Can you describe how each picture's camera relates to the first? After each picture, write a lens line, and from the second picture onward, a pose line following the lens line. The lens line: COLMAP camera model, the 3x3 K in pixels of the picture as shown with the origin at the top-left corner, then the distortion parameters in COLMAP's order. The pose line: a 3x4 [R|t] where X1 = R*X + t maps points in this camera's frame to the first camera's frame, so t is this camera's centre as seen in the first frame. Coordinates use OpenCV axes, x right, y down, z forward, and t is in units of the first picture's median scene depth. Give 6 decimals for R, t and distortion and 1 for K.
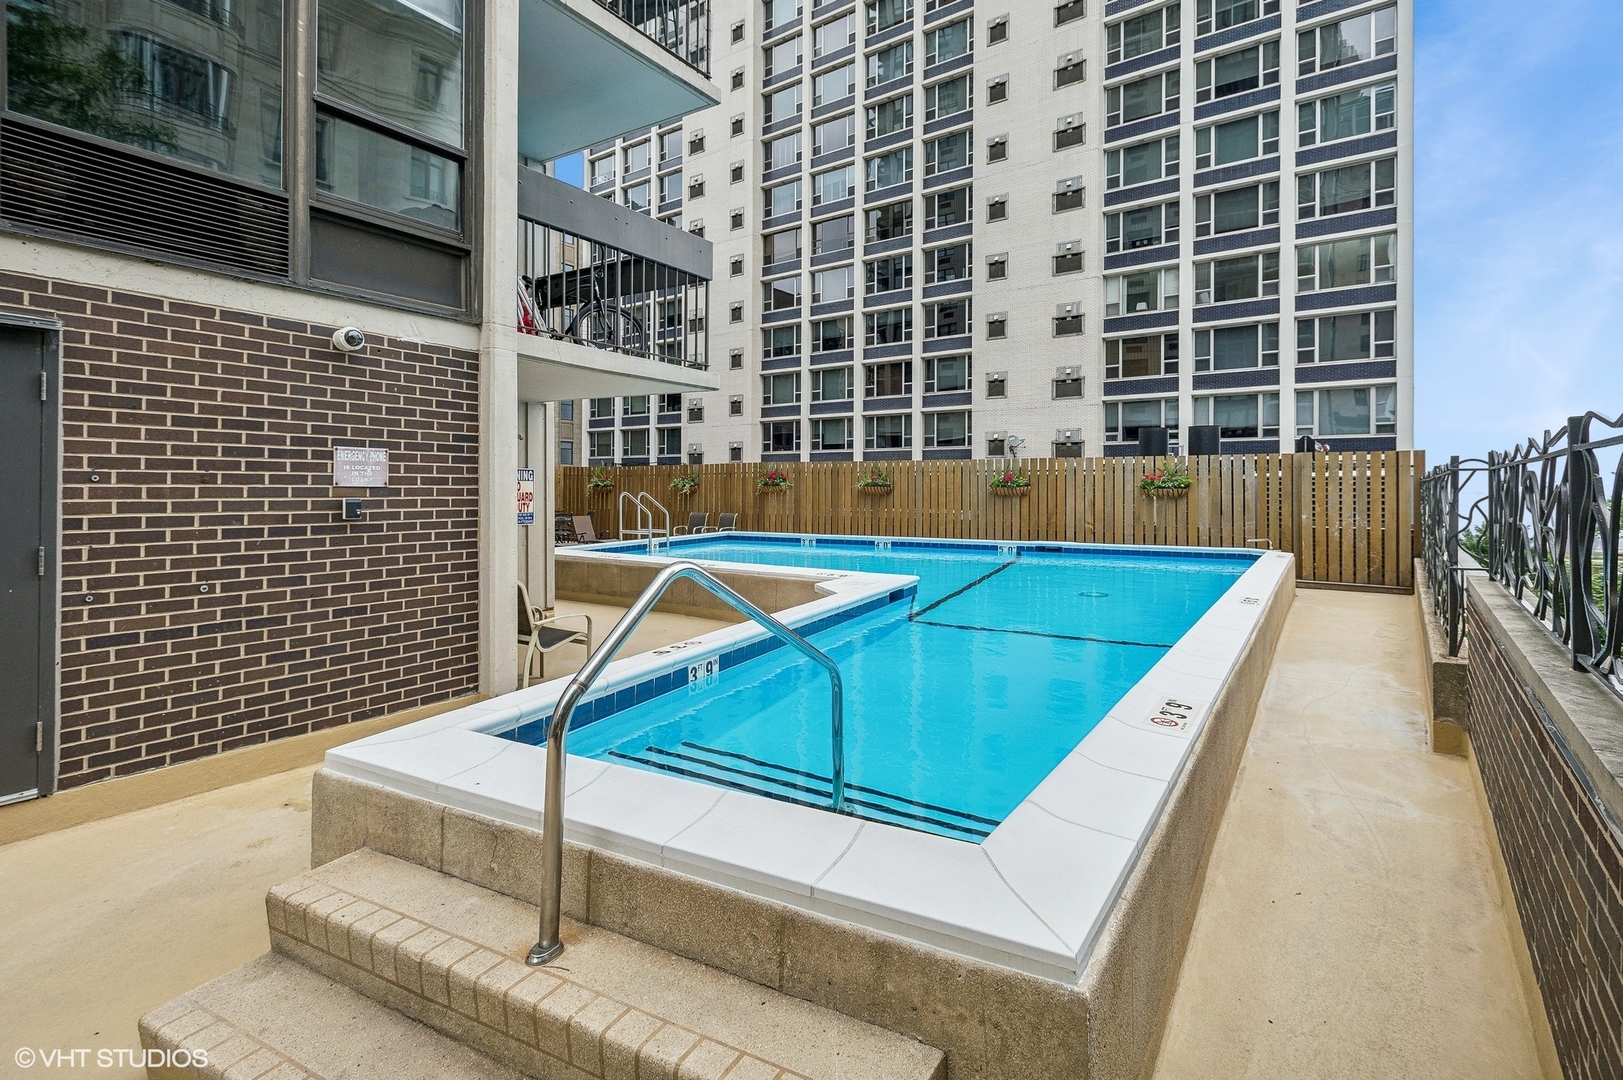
lens RADIAL K [[776.8, 0, 813.9], [0, 776.8, 491.2], [0, 0, 1]] dist [0.002309, -0.000116]
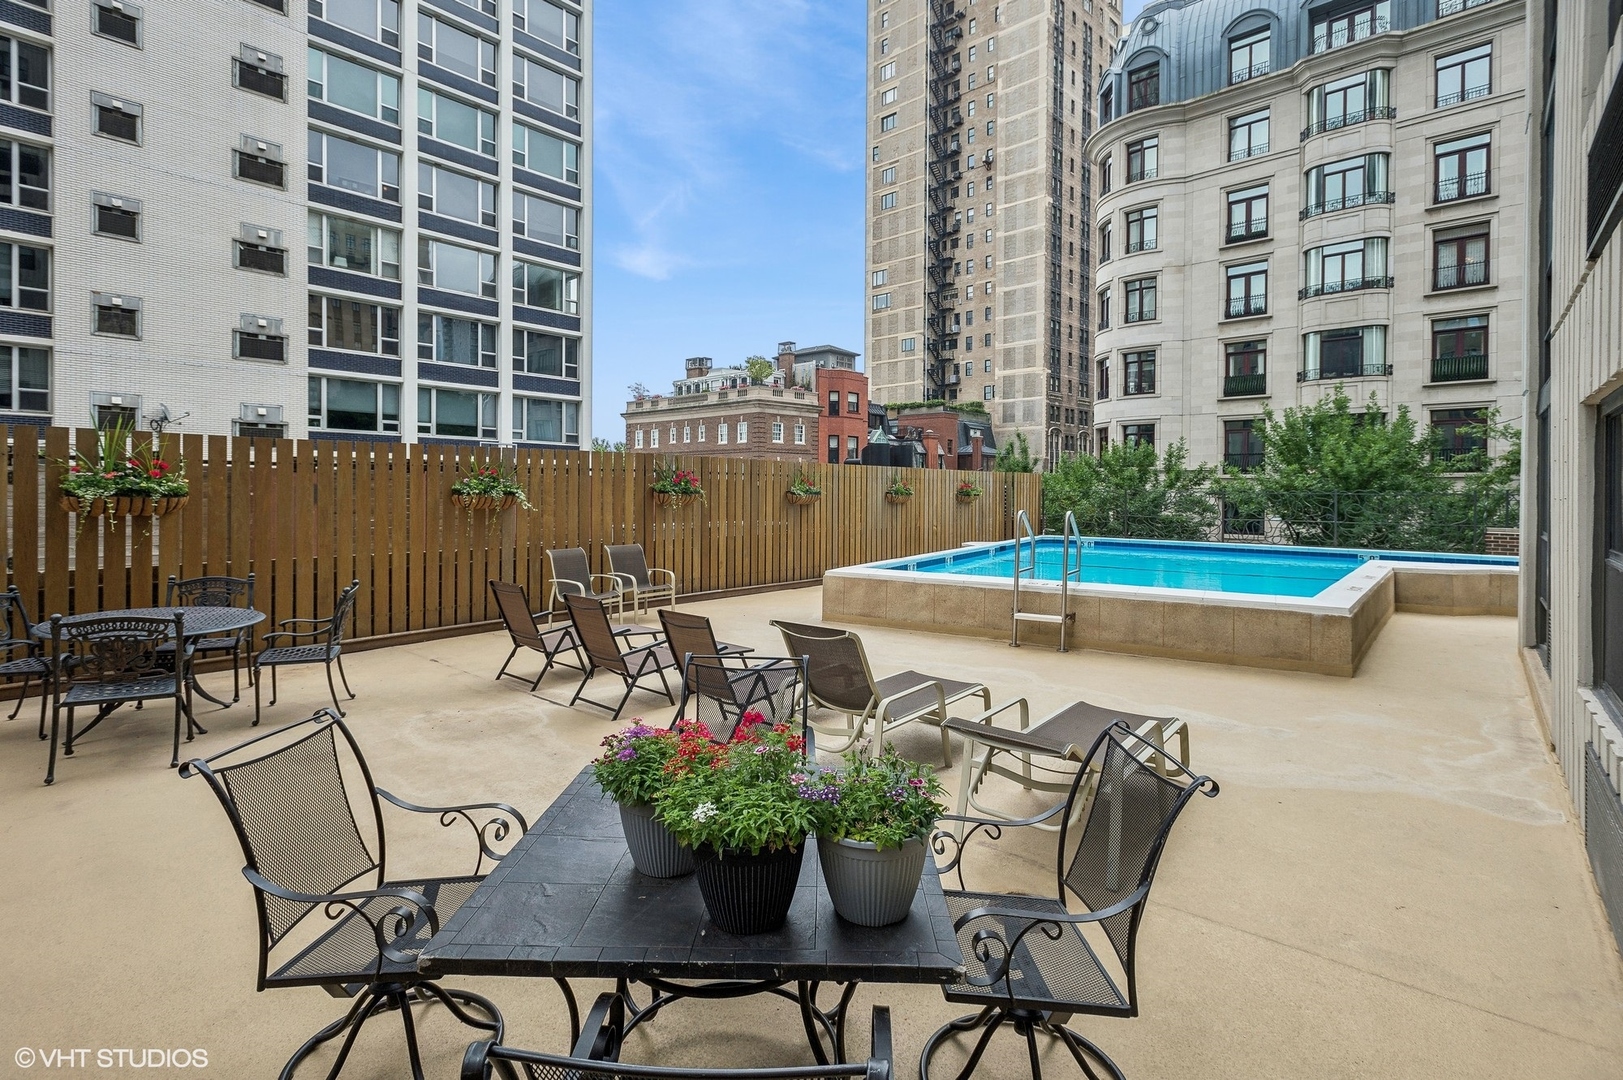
lens RADIAL K [[776.8, 0, 813.9], [0, 776.8, 491.2], [0, 0, 1]] dist [0.002309, -0.000116]
pose [[0.110219, -0.002192, 0.993905, -0.339639], [-0.005329, 0.999982, 0.002796, -0.005877], [-0.993893, -0.005605, 0.110205, 0.444182]]
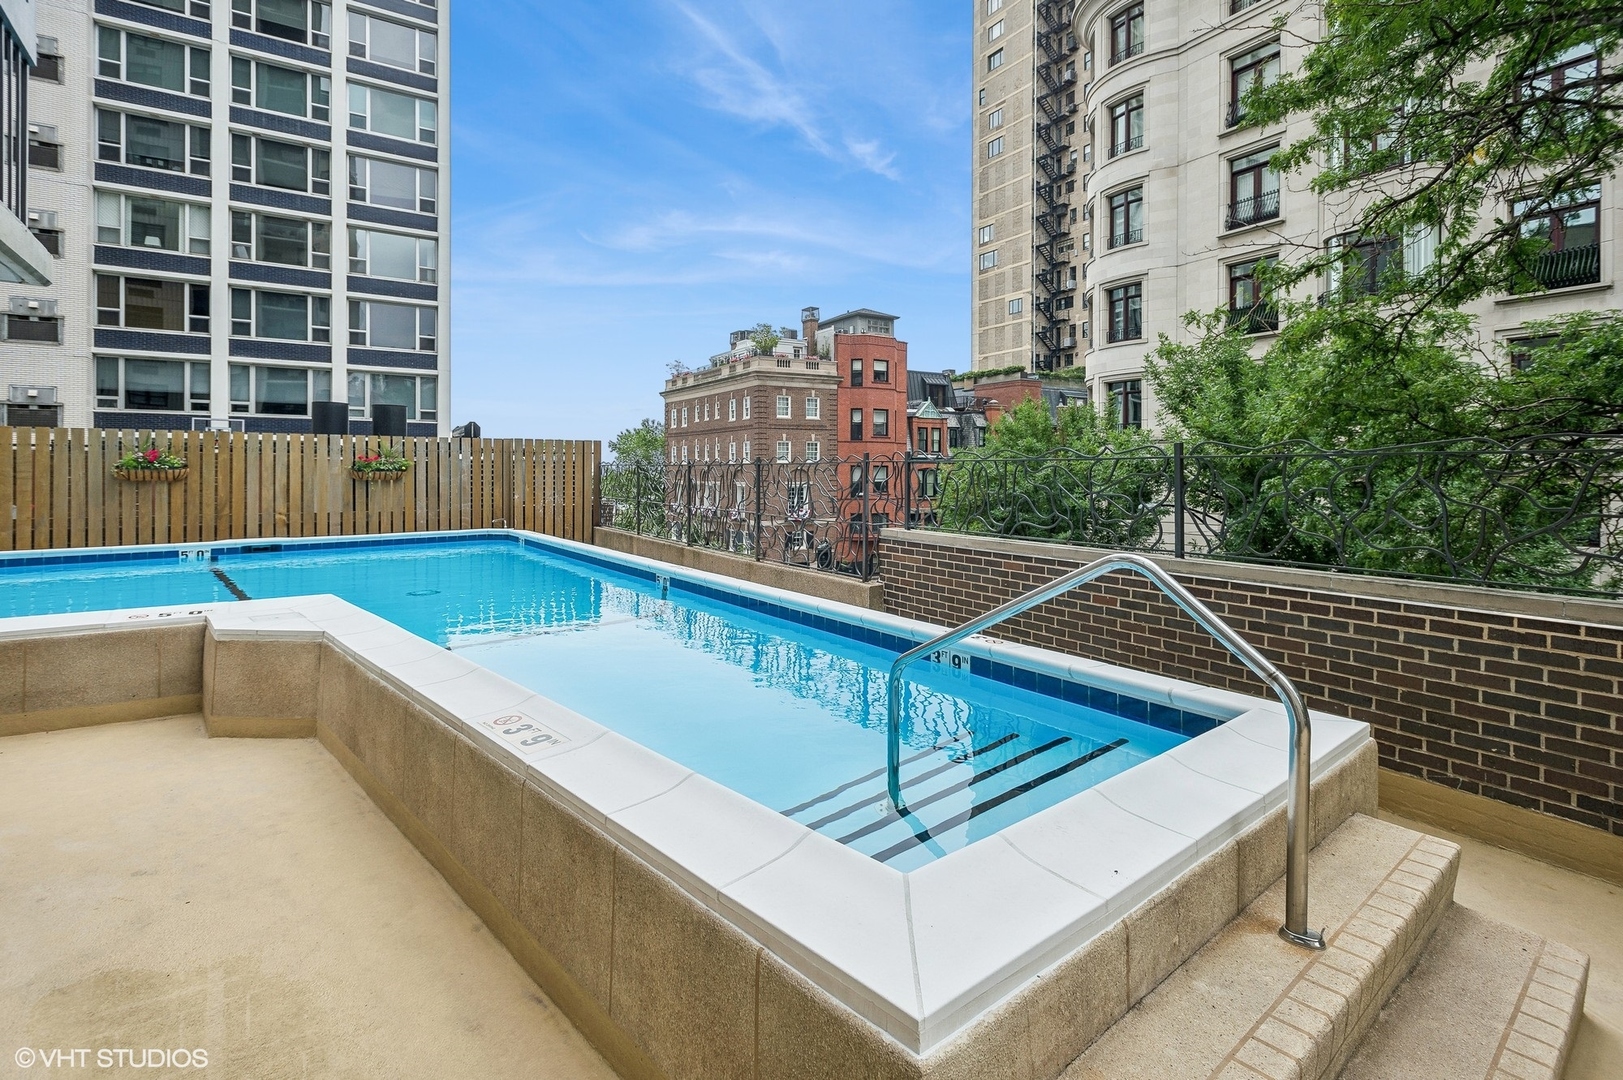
lens RADIAL K [[789.7, 0, 818.1], [0, 789.7, 469.7], [0, 0, 1]] dist [0.005660, -0.001246]
pose [[0.365395, 0.001317, 0.930852, -0.089905], [0.001167, 0.999998, -0.001873, -0.001160], [-0.930852, 0.001770, 0.365392, 0.070308]]
